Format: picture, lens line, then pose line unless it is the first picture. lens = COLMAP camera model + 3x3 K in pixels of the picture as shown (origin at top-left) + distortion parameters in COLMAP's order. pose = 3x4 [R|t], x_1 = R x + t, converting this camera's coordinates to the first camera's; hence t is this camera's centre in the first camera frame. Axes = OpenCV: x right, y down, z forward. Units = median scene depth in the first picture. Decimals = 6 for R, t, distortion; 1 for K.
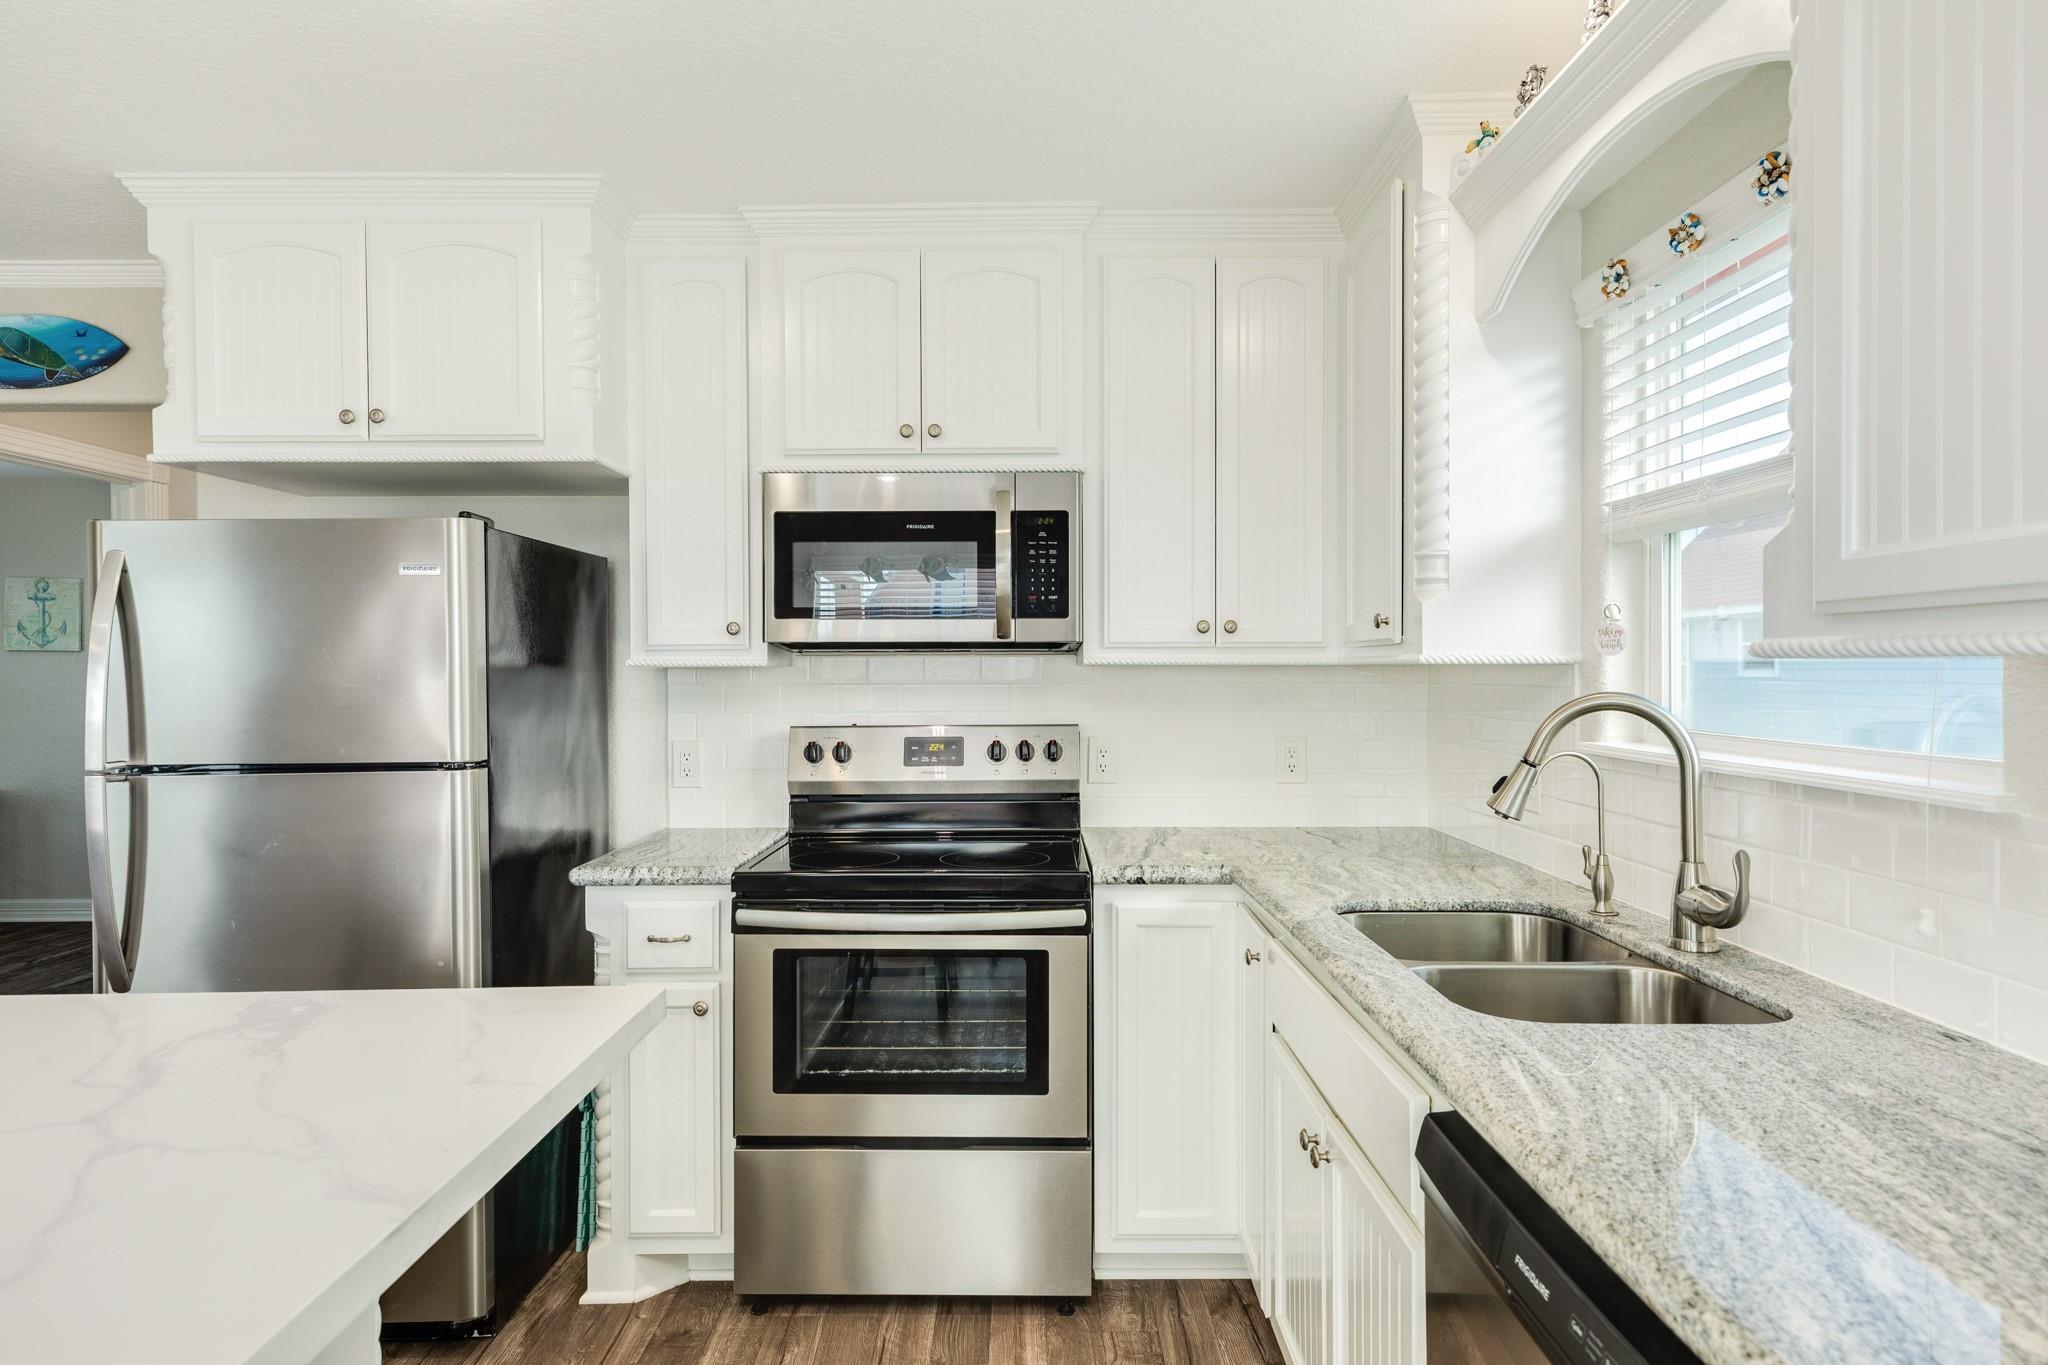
lens RADIAL K [[1088.2, 0, 1022.3], [0, 1088.2, 660.6], [0, 0, 1]] dist [0.005336, 0.000323]
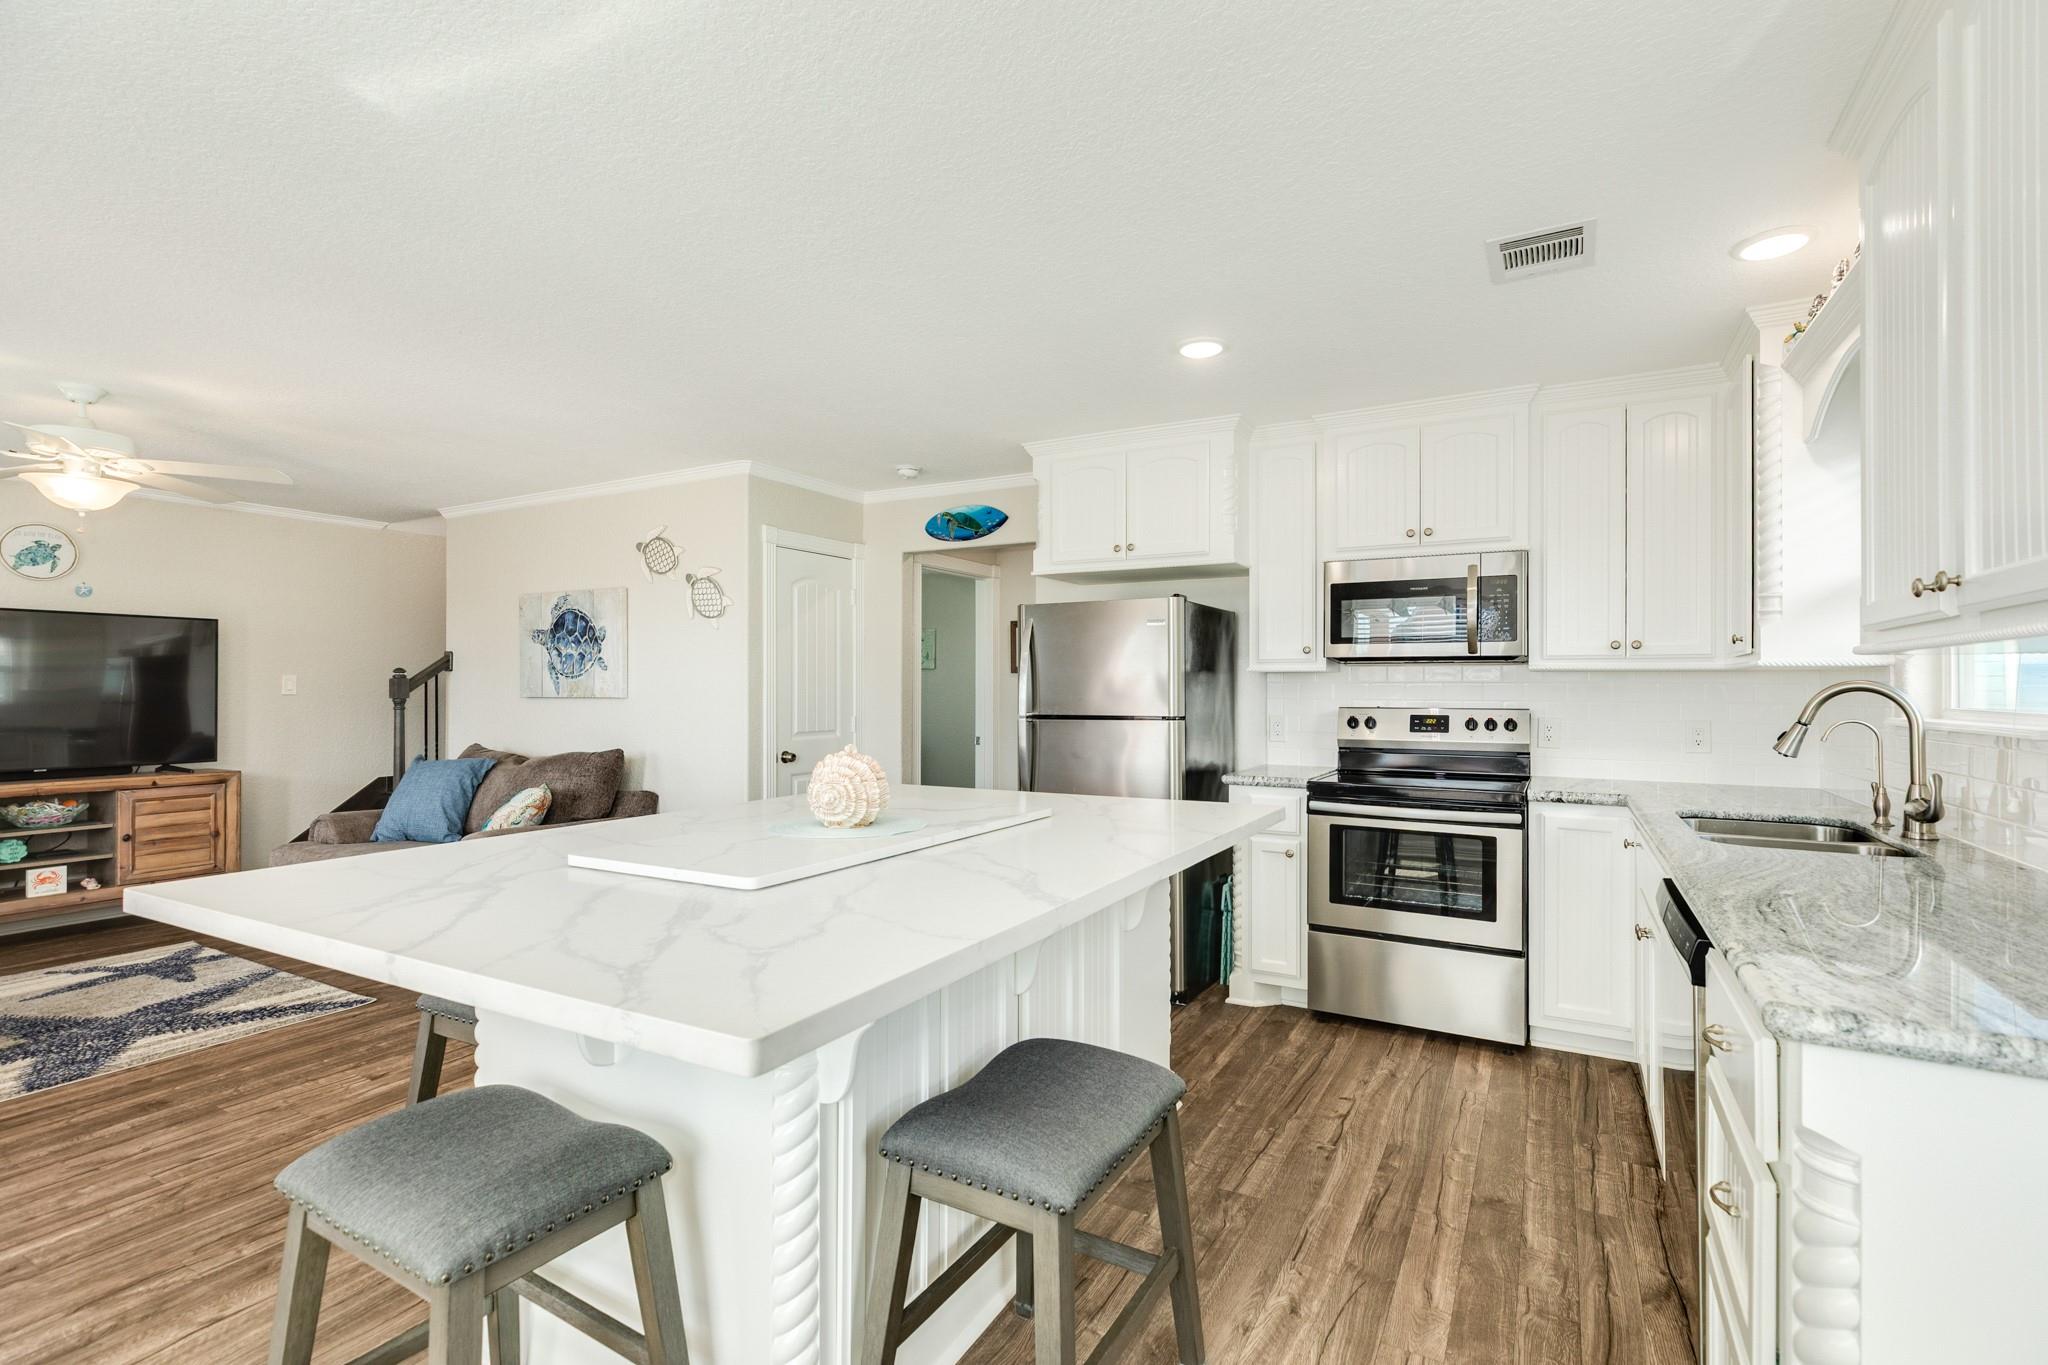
lens RADIAL K [[913.0, 0, 1037.0], [0, 913.0, 678.7], [0, 0, 1]] dist [0.004525, 0.000018]
pose [[0.866518, 0.003895, -0.499131, 0.106094], [-0.005476, 0.999984, -0.001704, 0.024220], [0.499116, 0.004210, 0.866525, -0.554492]]
